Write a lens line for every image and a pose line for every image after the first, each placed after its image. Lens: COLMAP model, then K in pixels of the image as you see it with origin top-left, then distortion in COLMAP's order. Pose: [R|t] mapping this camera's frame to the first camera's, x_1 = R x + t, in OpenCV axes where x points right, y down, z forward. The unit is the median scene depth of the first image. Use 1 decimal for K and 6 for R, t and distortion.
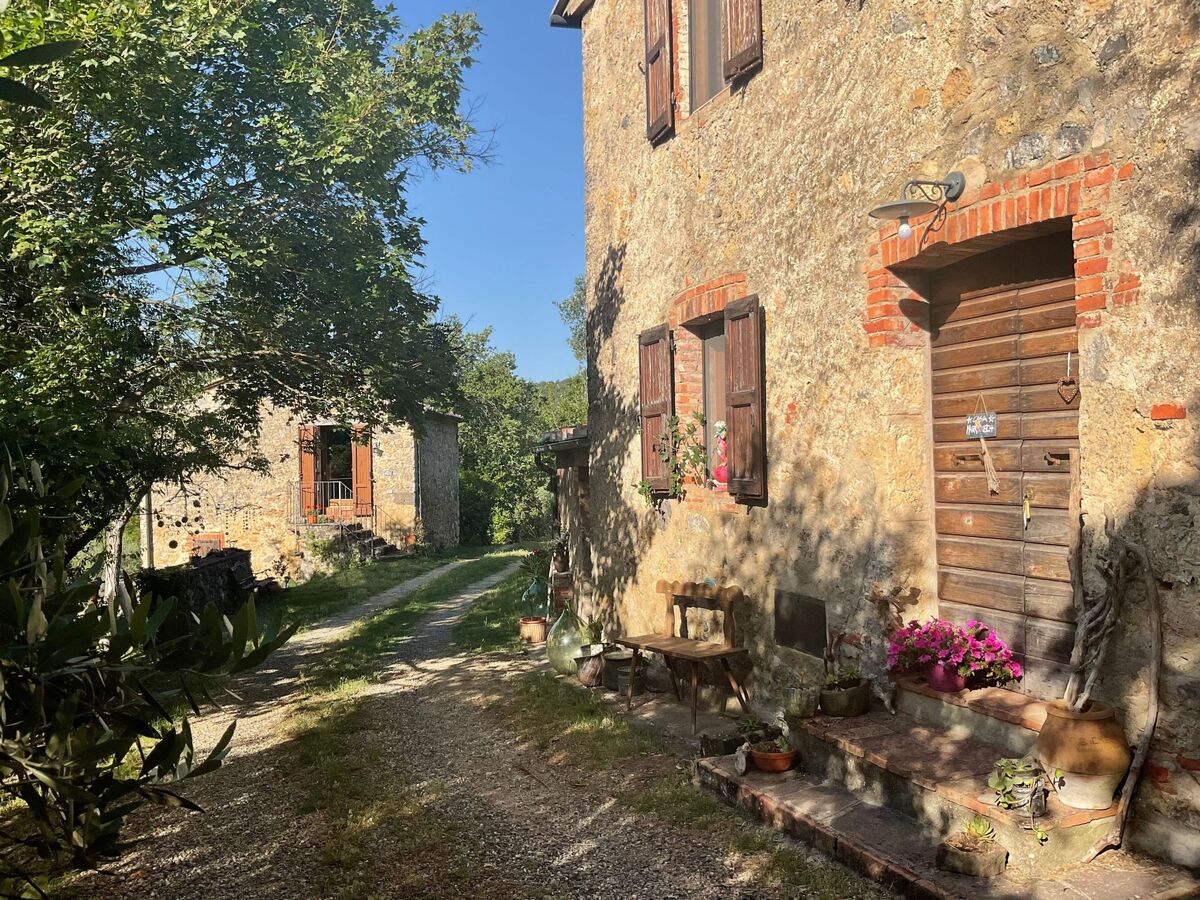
lens RADIAL K [[959.8, 0, 602.1], [0, 959.8, 454.6], [0, 0, 1]] dist [0.048478, -0.007034]
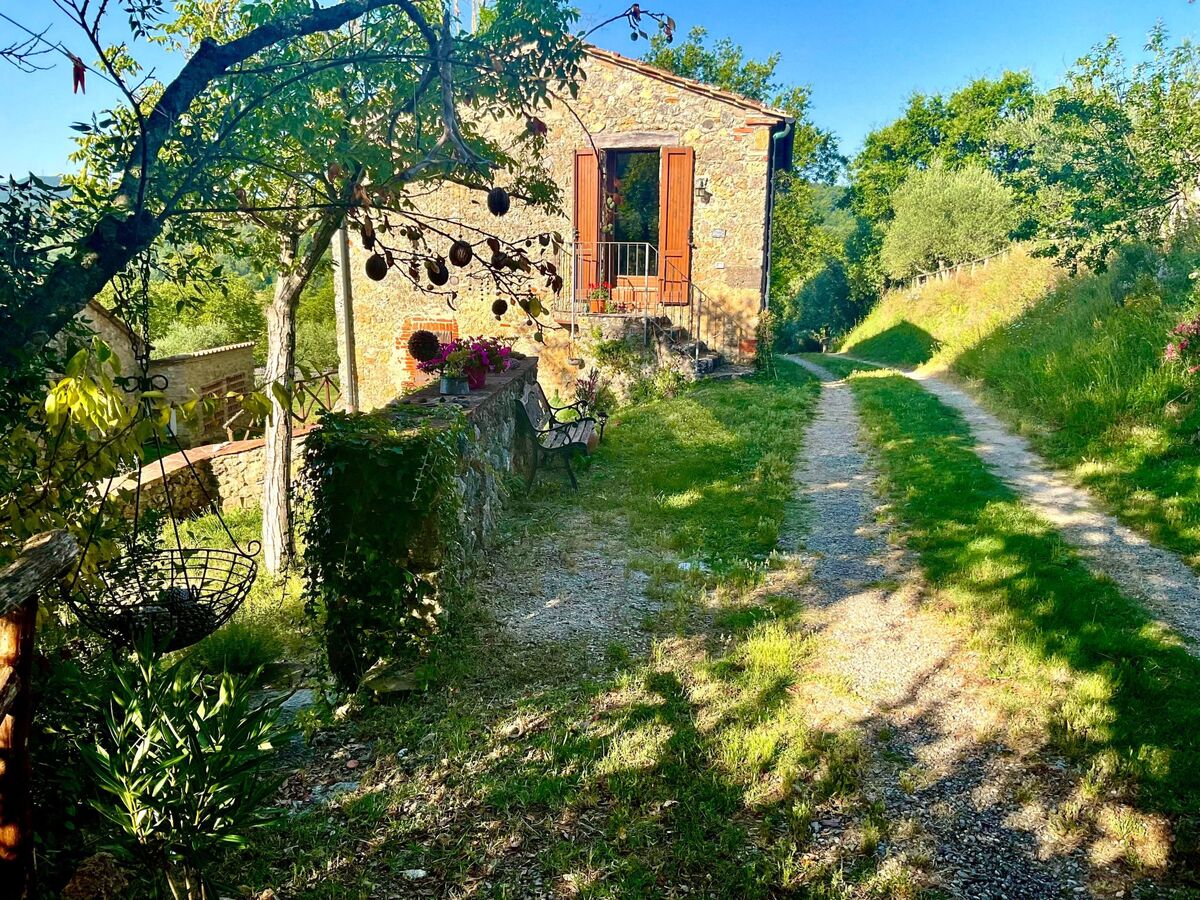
lens RADIAL K [[959.8, 0, 597.0], [0, 959.8, 450.2], [0, 0, 1]] dist [0.048478, -0.007034]
pose [[0.981163, 0.068118, -0.180774, -0.182325], [-0.031202, 0.979363, 0.199686, 0.034734], [0.190646, -0.190283, 0.963040, 0.395000]]
